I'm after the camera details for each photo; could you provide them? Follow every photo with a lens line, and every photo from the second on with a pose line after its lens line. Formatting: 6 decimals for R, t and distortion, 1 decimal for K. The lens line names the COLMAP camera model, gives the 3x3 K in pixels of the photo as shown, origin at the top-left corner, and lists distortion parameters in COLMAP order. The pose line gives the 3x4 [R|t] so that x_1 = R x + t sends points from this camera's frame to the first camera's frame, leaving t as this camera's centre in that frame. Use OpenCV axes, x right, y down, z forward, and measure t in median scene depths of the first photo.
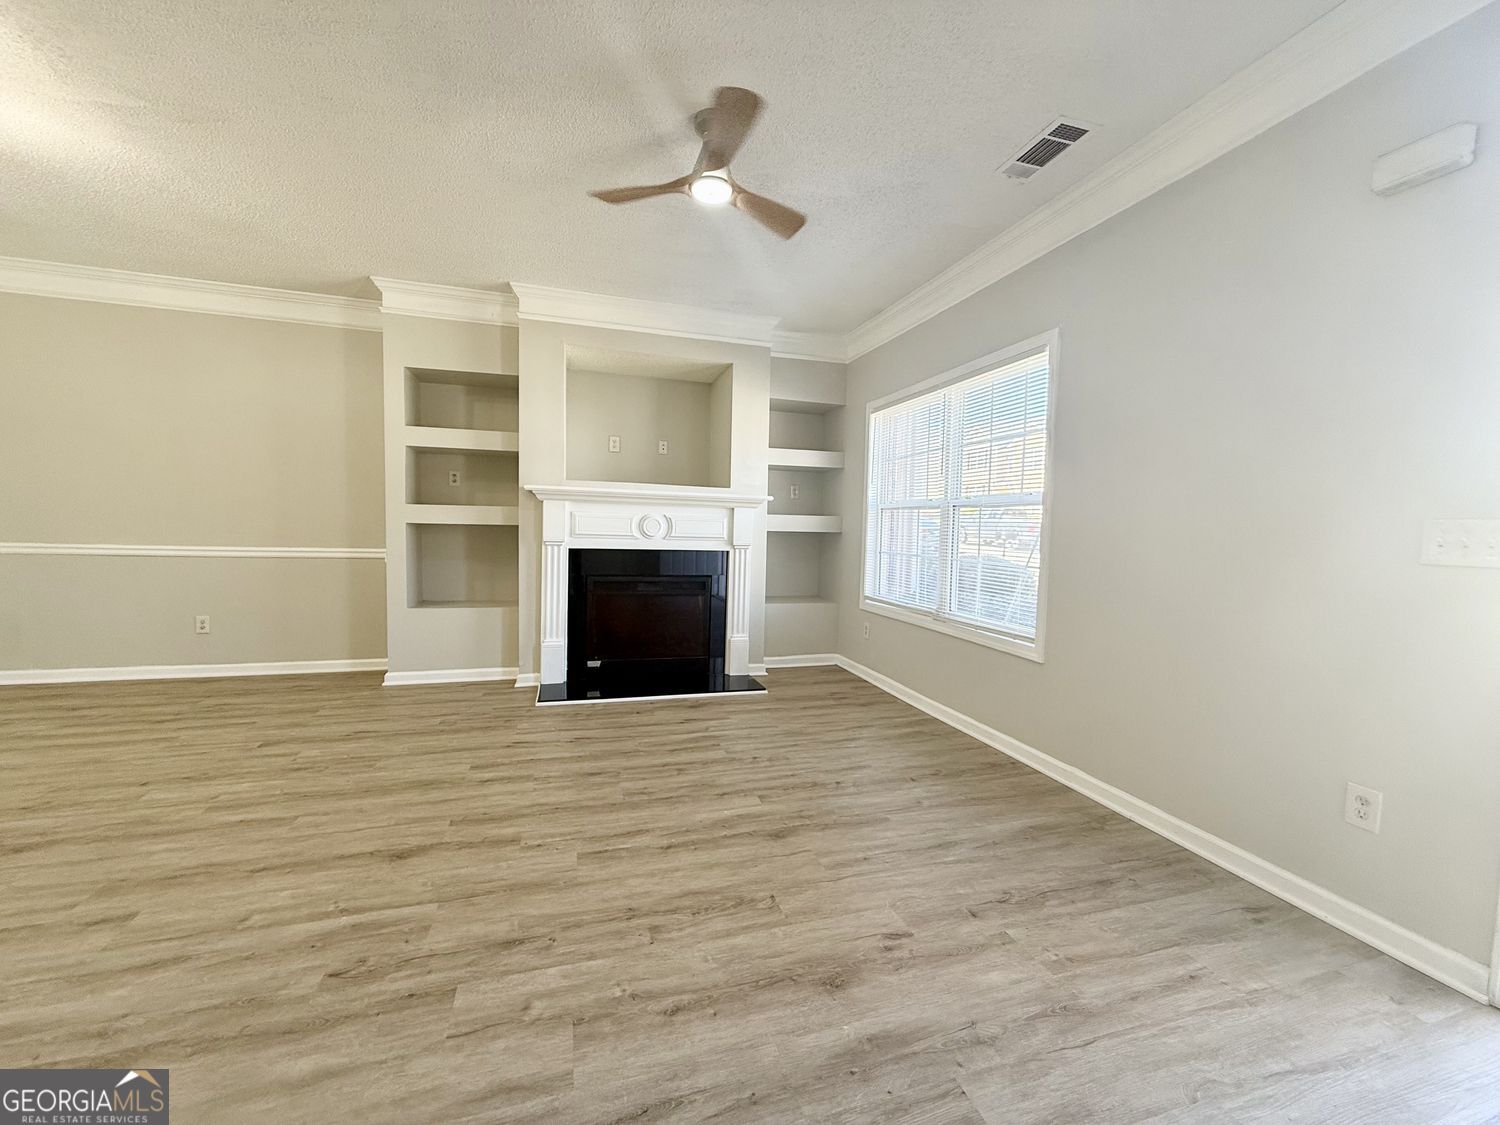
lens RADIAL K [[595.1, 0, 745.2], [0, 595.1, 563.0], [0, 0, 1]] dist [-0.000617, 0.000581]
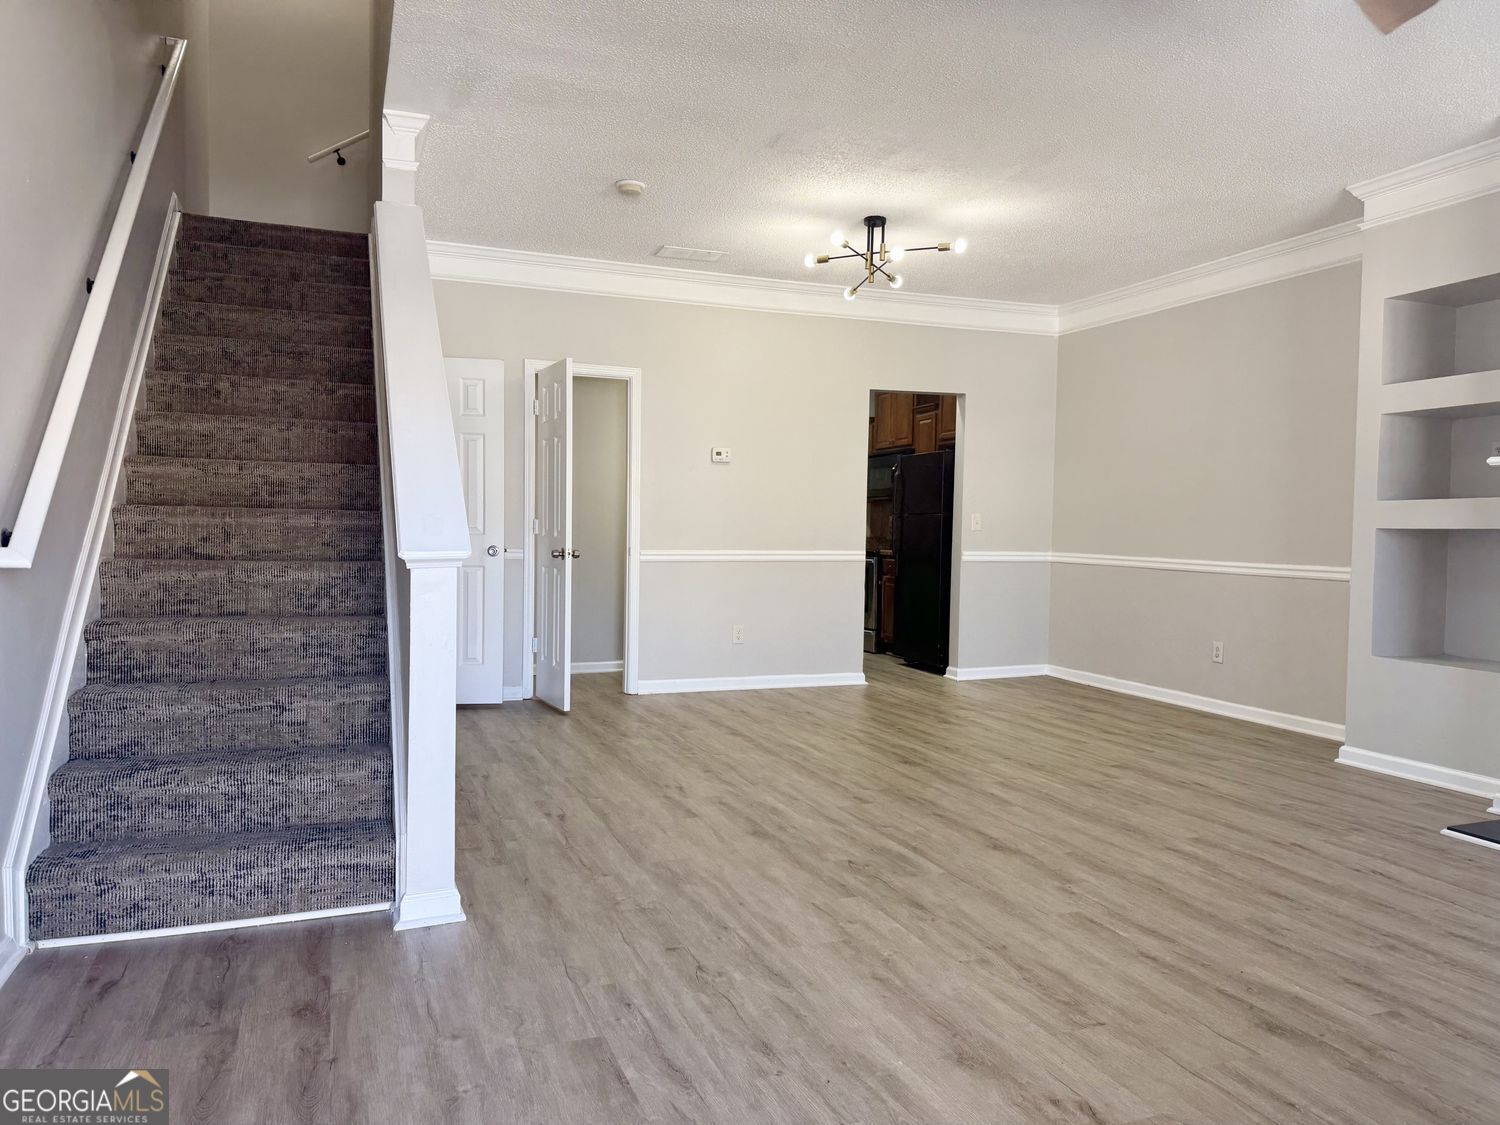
lens RADIAL K [[1047.8, 0, 748.9], [0, 1047.8, 573.3], [0, 0, 1]] dist [0.051210, -0.070434]
pose [[0.075054, 0.017924, -0.997018, 0.575262], [-0.072532, 0.997288, 0.012468, 0.019686], [0.994538, 0.071380, 0.076151, 0.206874]]
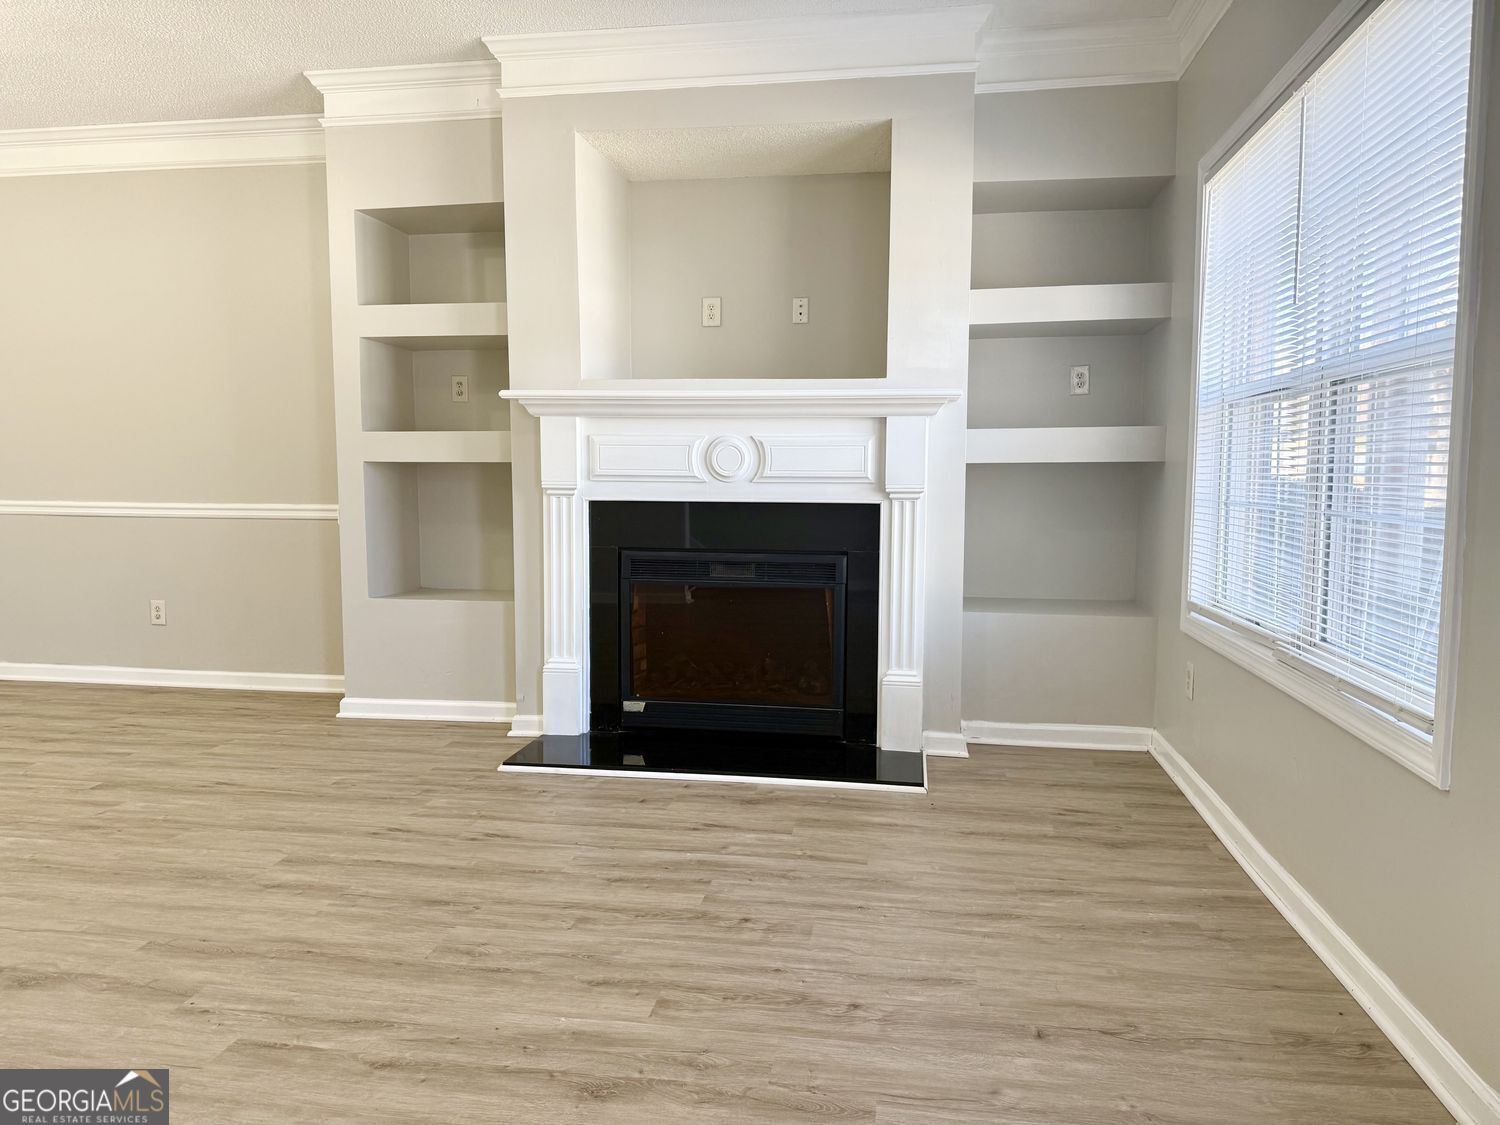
lens RADIAL K [[1047.8, 0, 751.6], [0, 1047.8, 569.4], [0, 0, 1]] dist [0.051210, -0.070434]
pose [[0.901208, 0.017803, -0.433021, 0.284242], [-0.007224, 0.999634, 0.026065, 0.014050], [0.433327, -0.020362, 0.901007, 0.172707]]
